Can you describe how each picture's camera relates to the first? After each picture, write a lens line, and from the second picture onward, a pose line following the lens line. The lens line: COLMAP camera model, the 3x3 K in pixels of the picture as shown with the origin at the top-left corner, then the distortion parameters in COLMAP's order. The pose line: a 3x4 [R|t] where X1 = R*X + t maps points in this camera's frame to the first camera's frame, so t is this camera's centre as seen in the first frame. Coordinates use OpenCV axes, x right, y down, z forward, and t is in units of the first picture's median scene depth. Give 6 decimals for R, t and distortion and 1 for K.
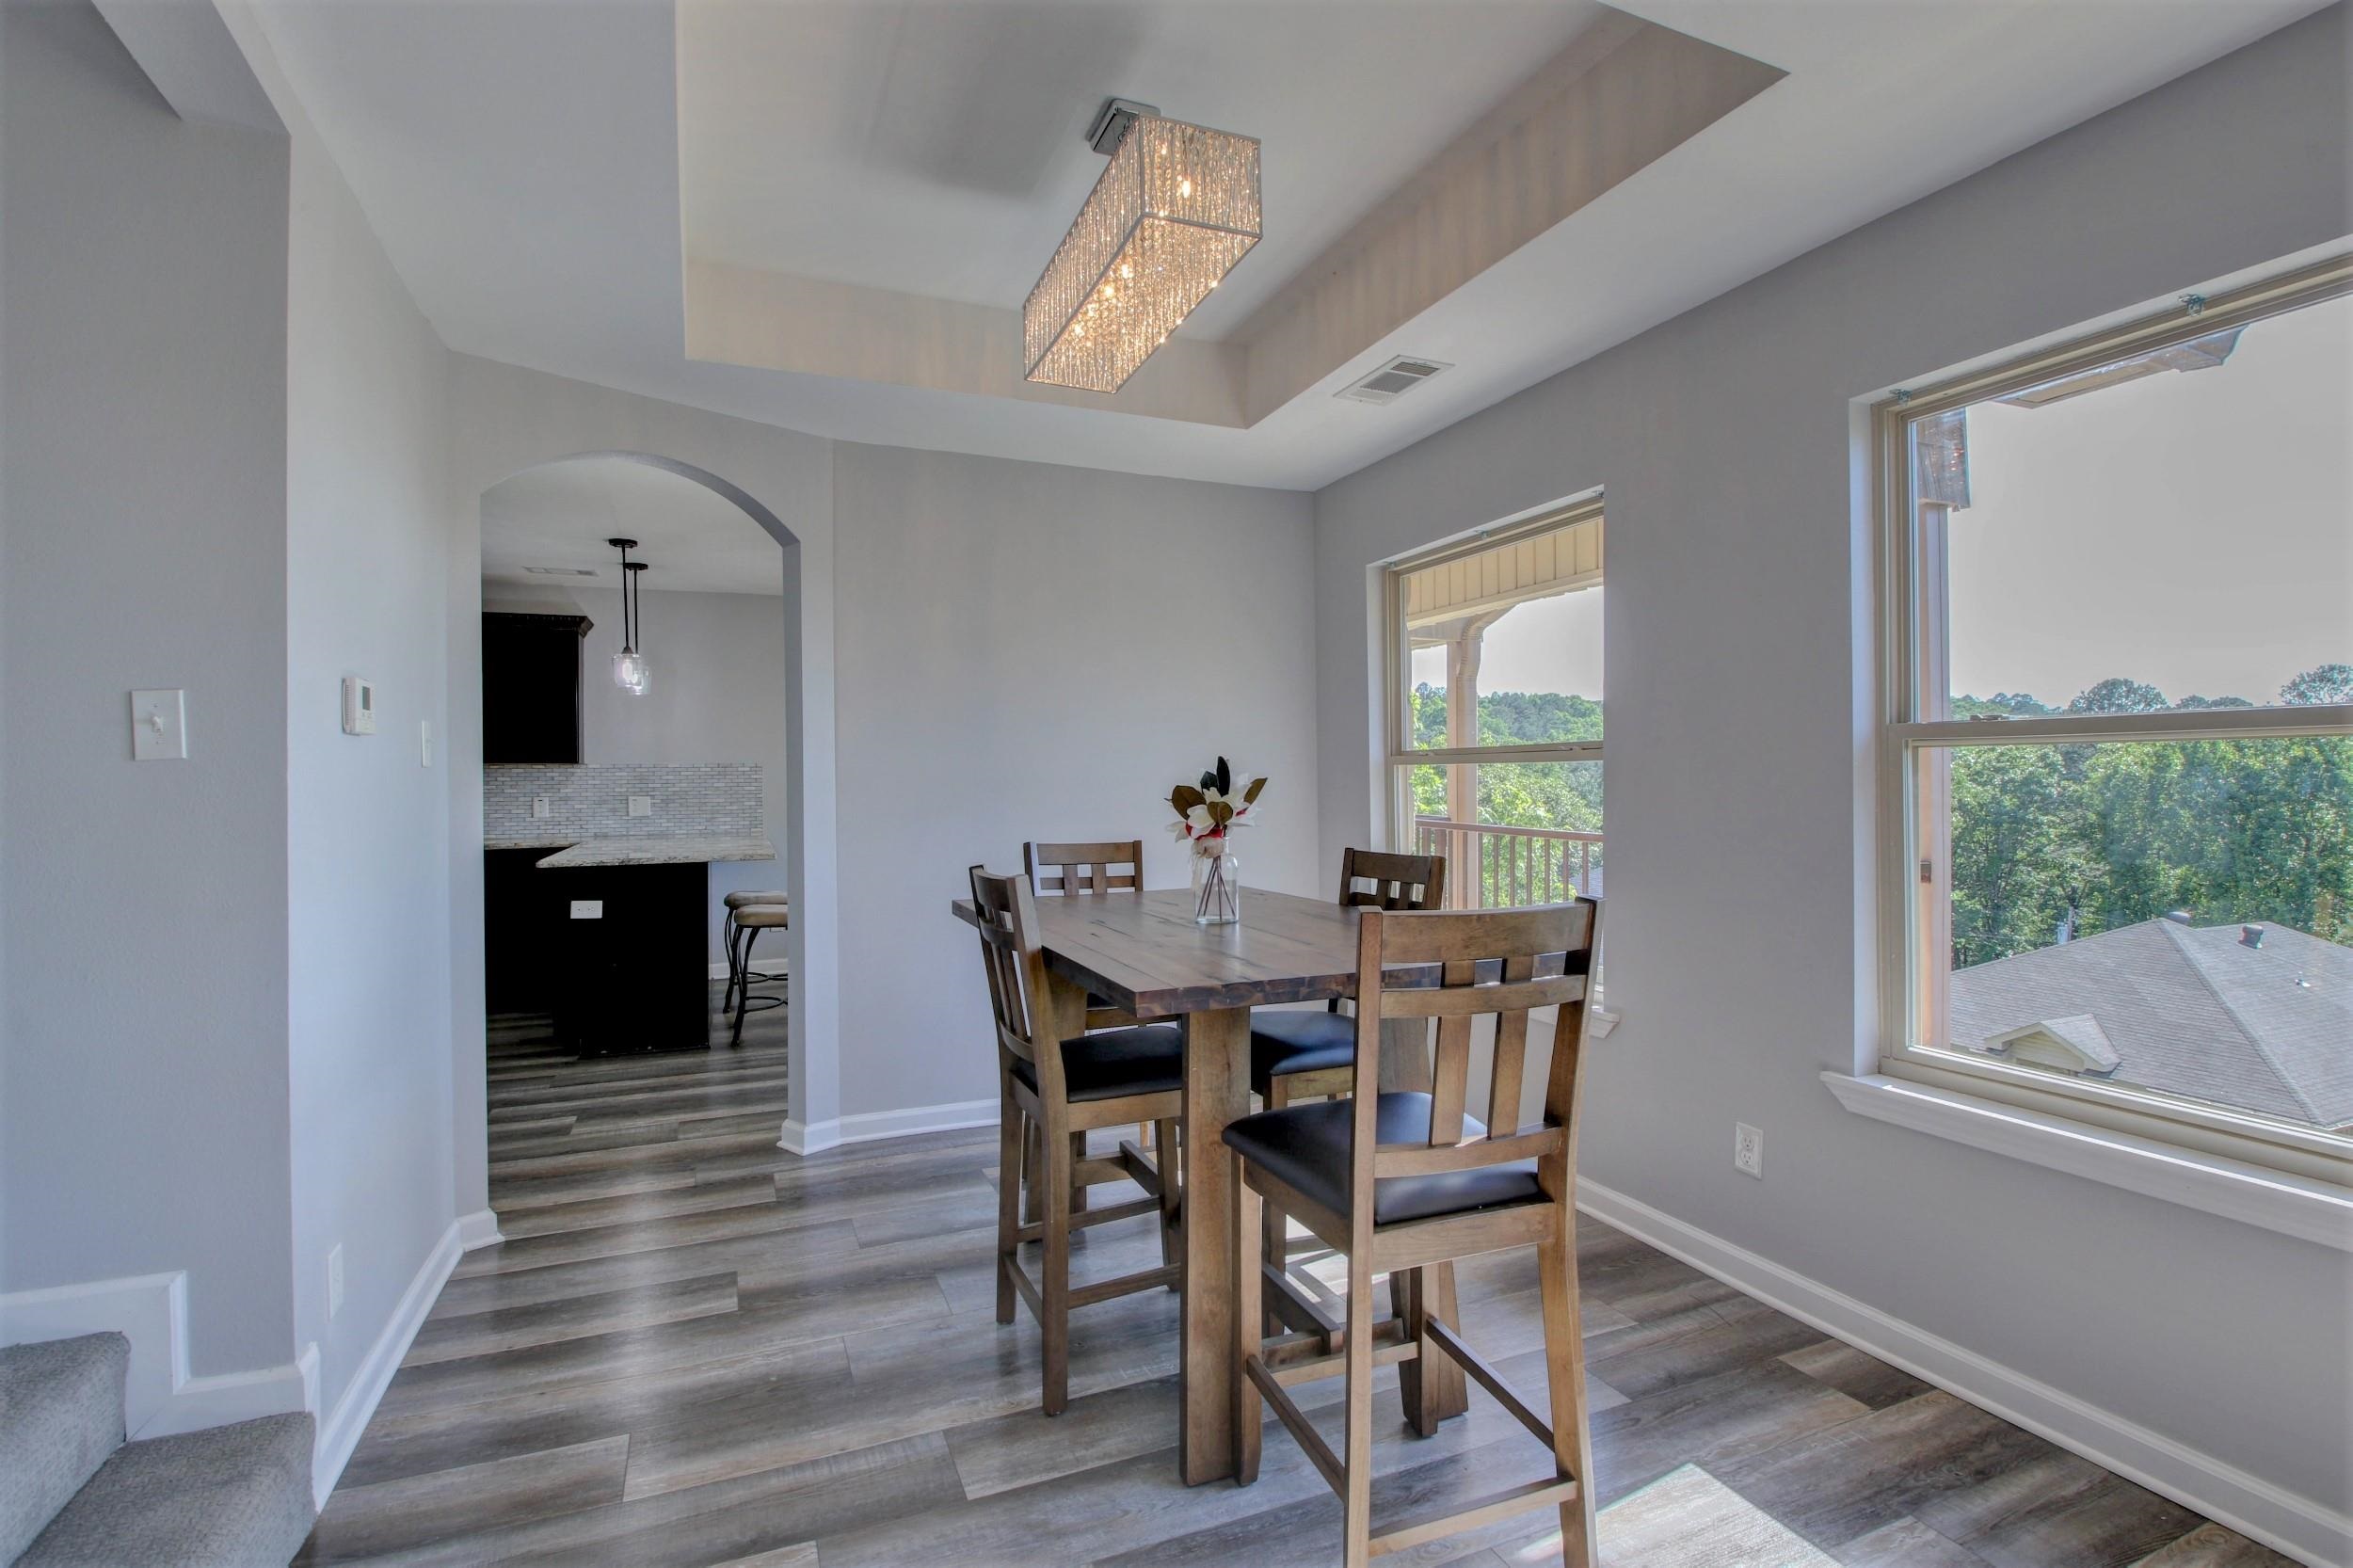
lens RADIAL K [[1091.2, 0, 1180.4], [0, 1091.2, 783.6], [0, 0, 1]] dist [0.005116, -0.016400]
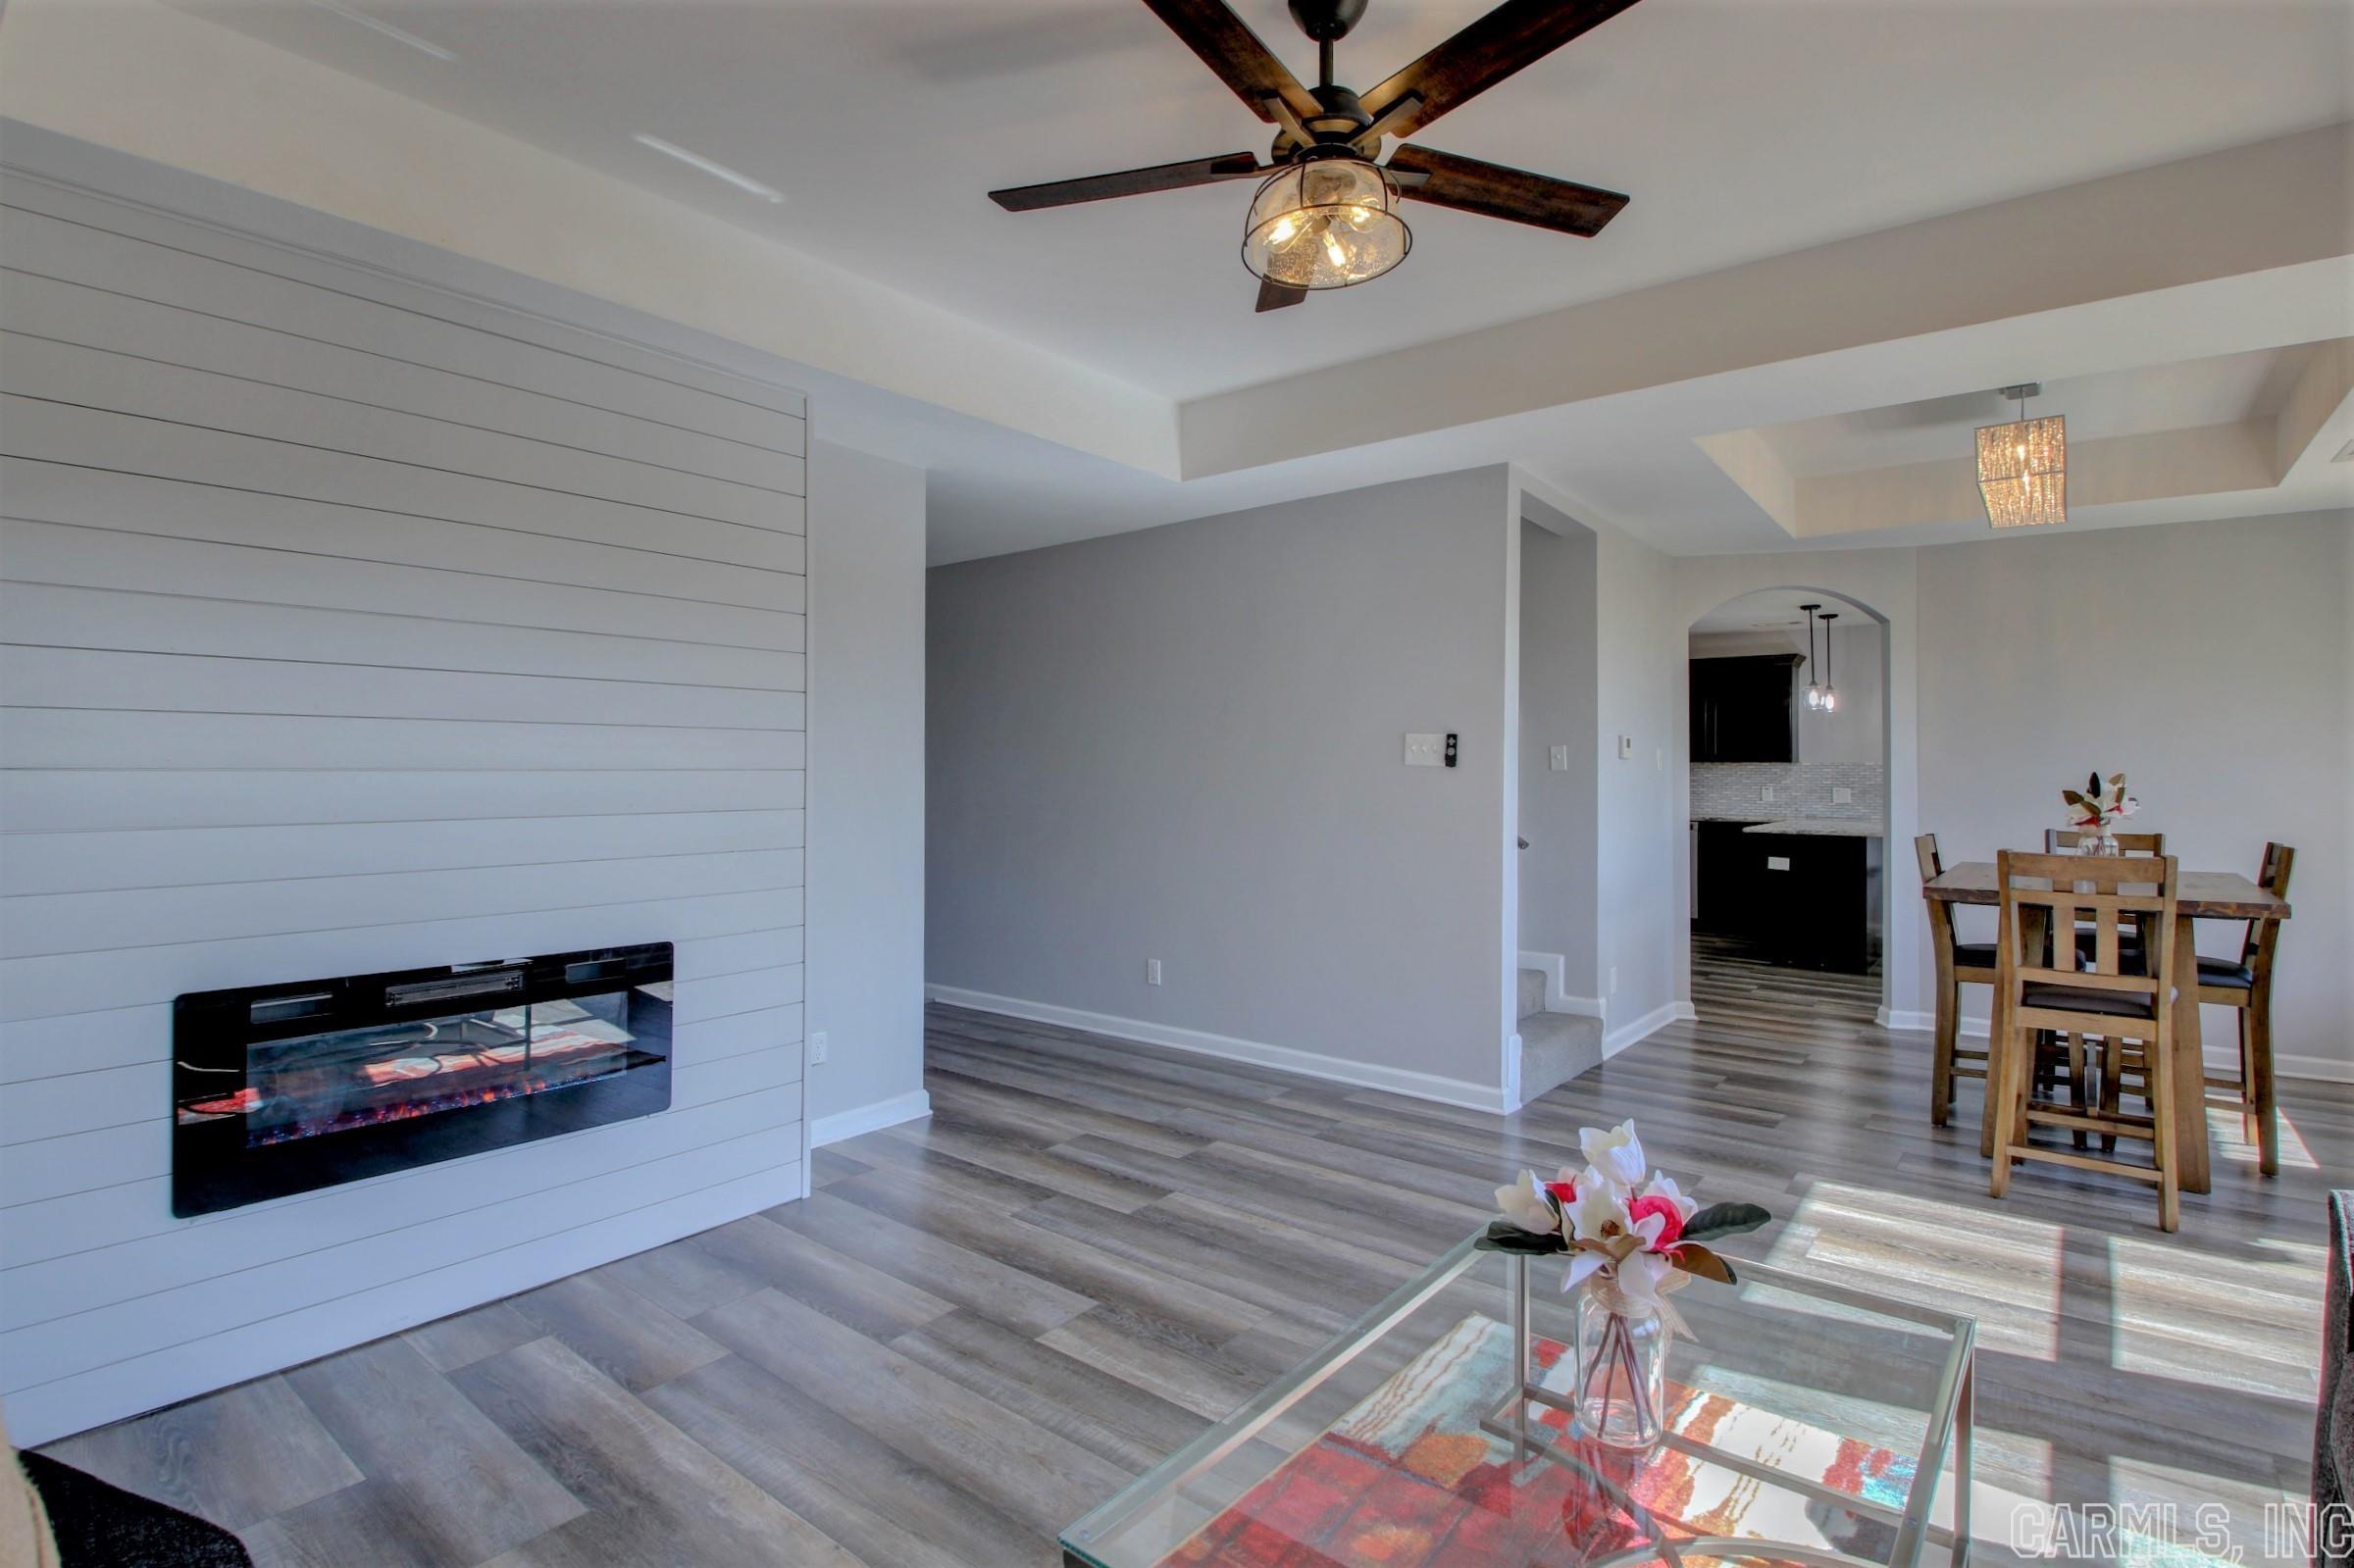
lens RADIAL K [[1137.3, 0, 1154.8], [0, 1137.3, 735.8], [0, 0, 1]] dist [-0.009141, -0.001583]
pose [[0.469829, -0.013507, -0.882654, 0.543157], [-0.013574, 0.999654, -0.022523, -0.014868], [0.882653, 0.022563, 0.469483, -0.612294]]
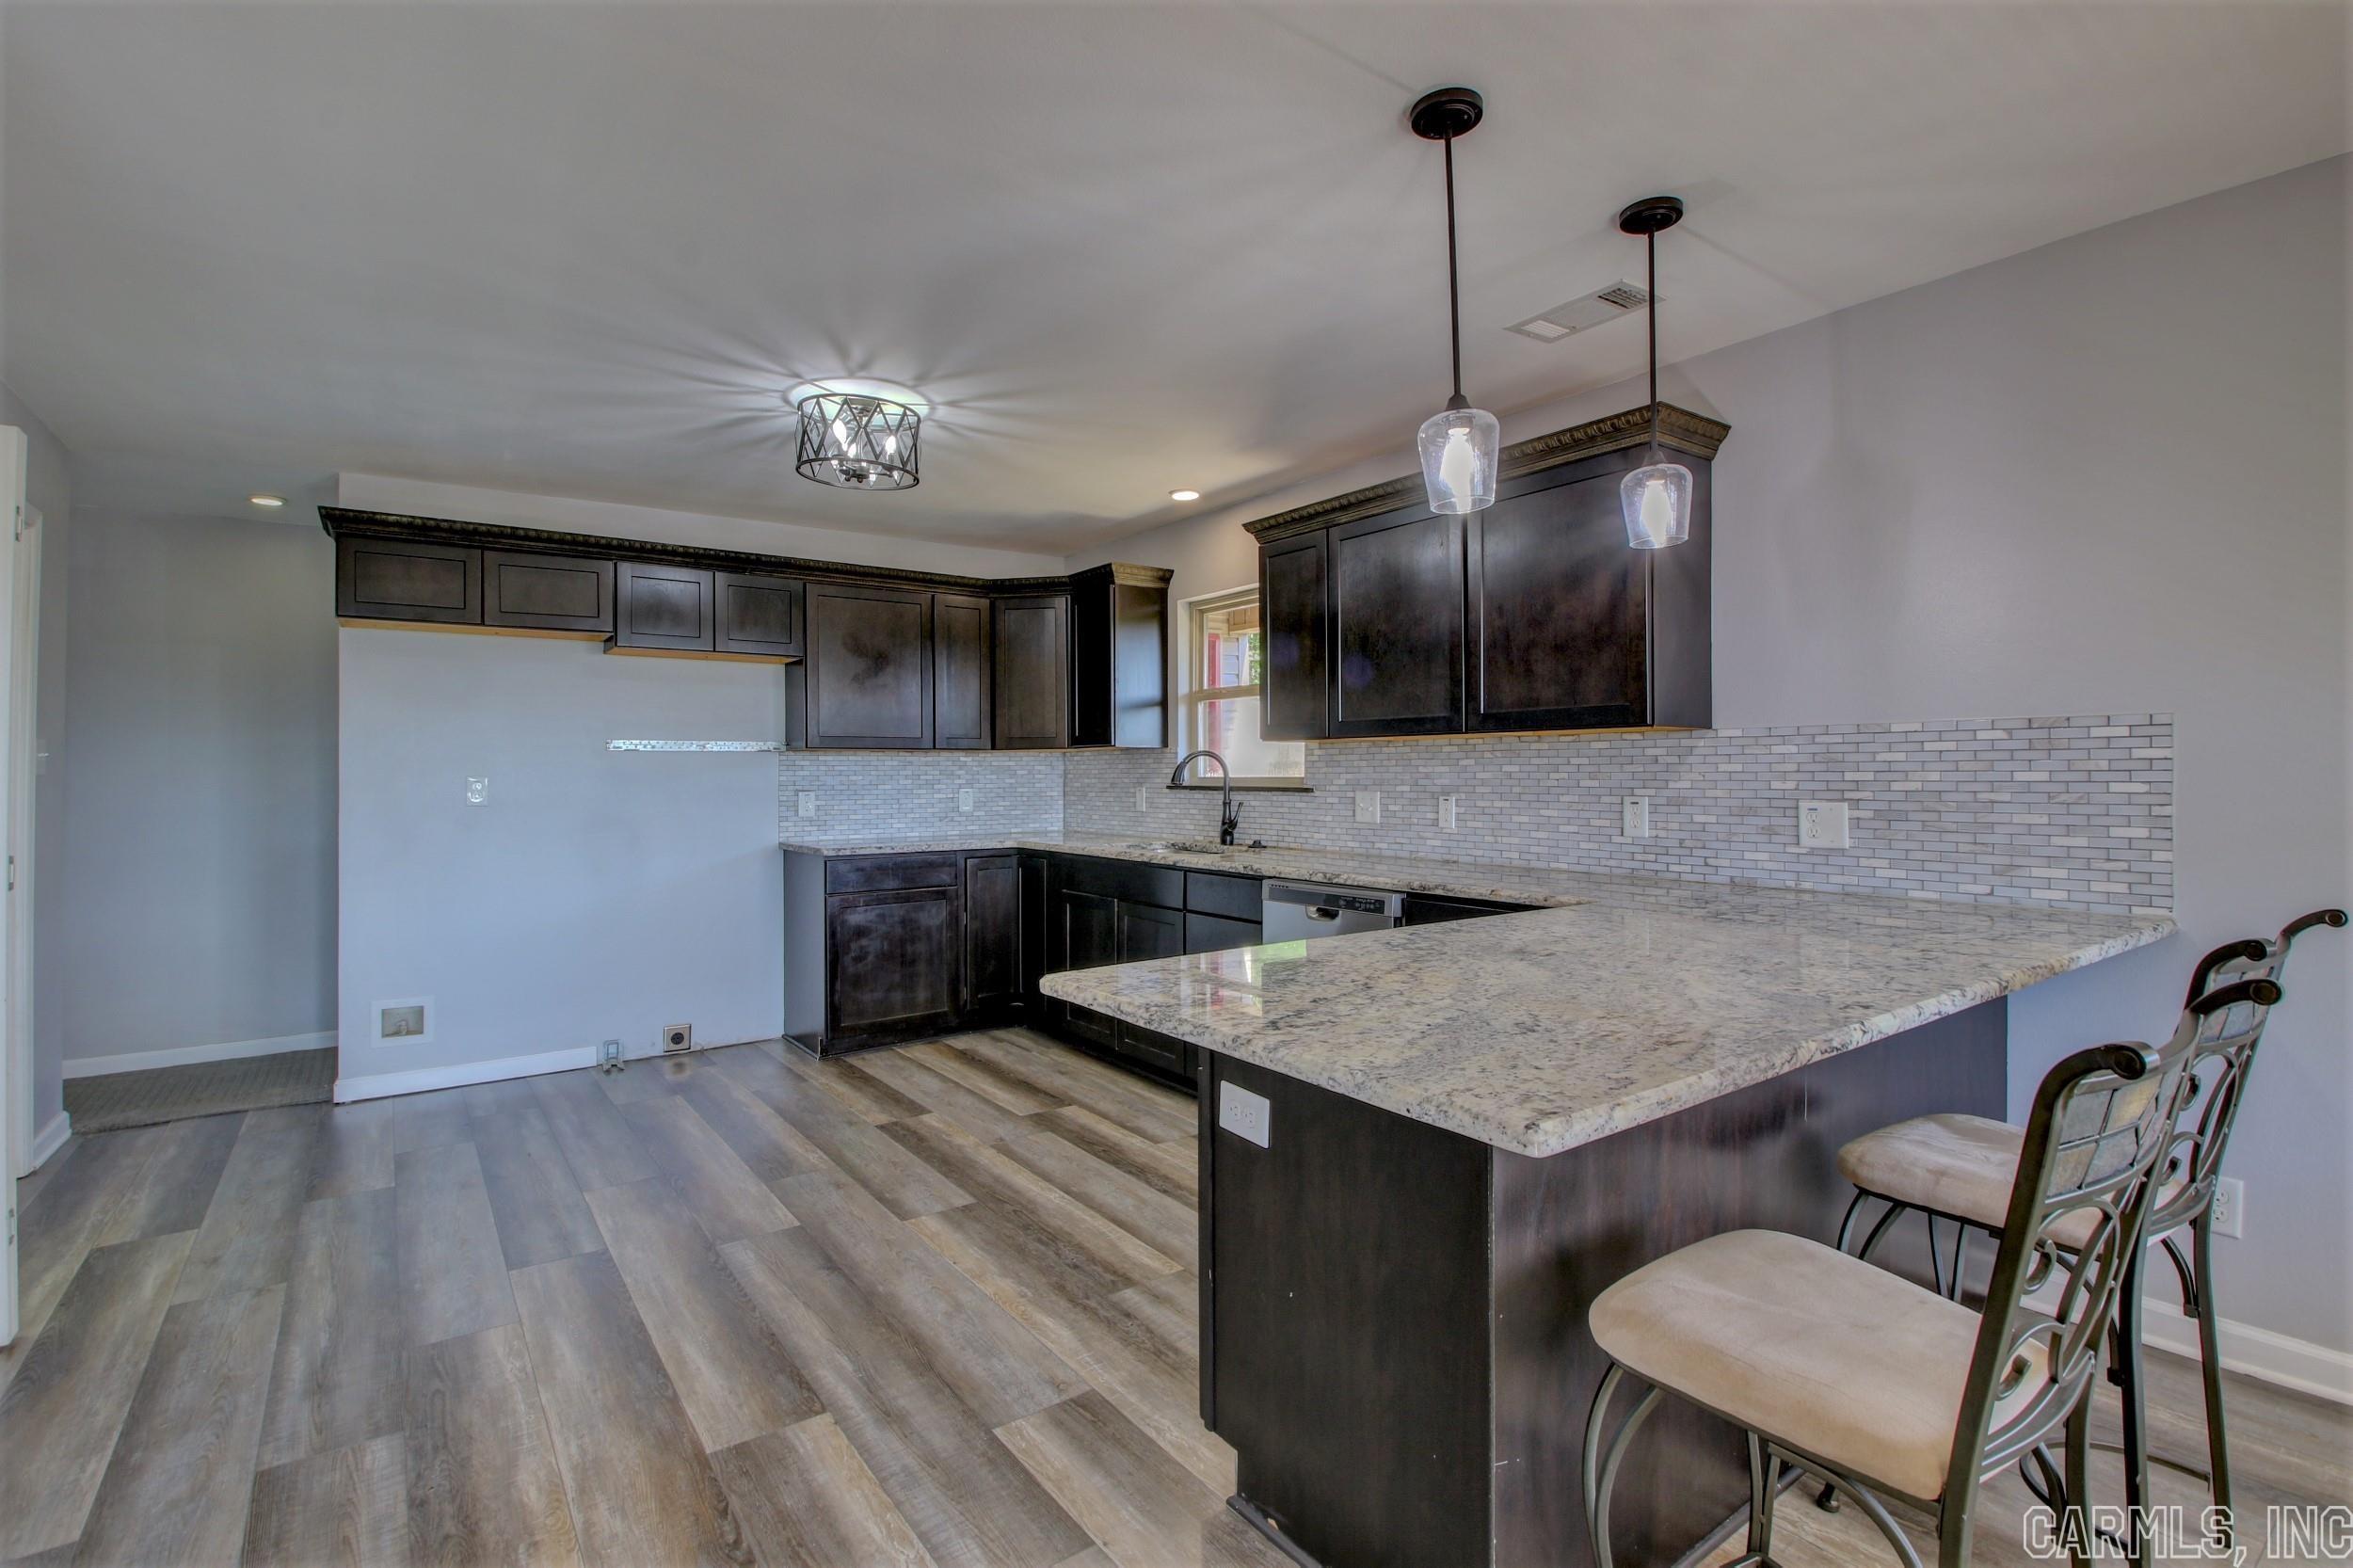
lens RADIAL K [[1091.2, 0, 1171.0], [0, 1091.2, 775.6], [0, 0, 1]] dist [0.005116, -0.016400]
pose [[0.237696, 0.014109, -0.971237, -0.254894], [0.002774, 0.999881, 0.015204, -0.010023], [0.971336, -0.006308, 0.237628, 1.166313]]
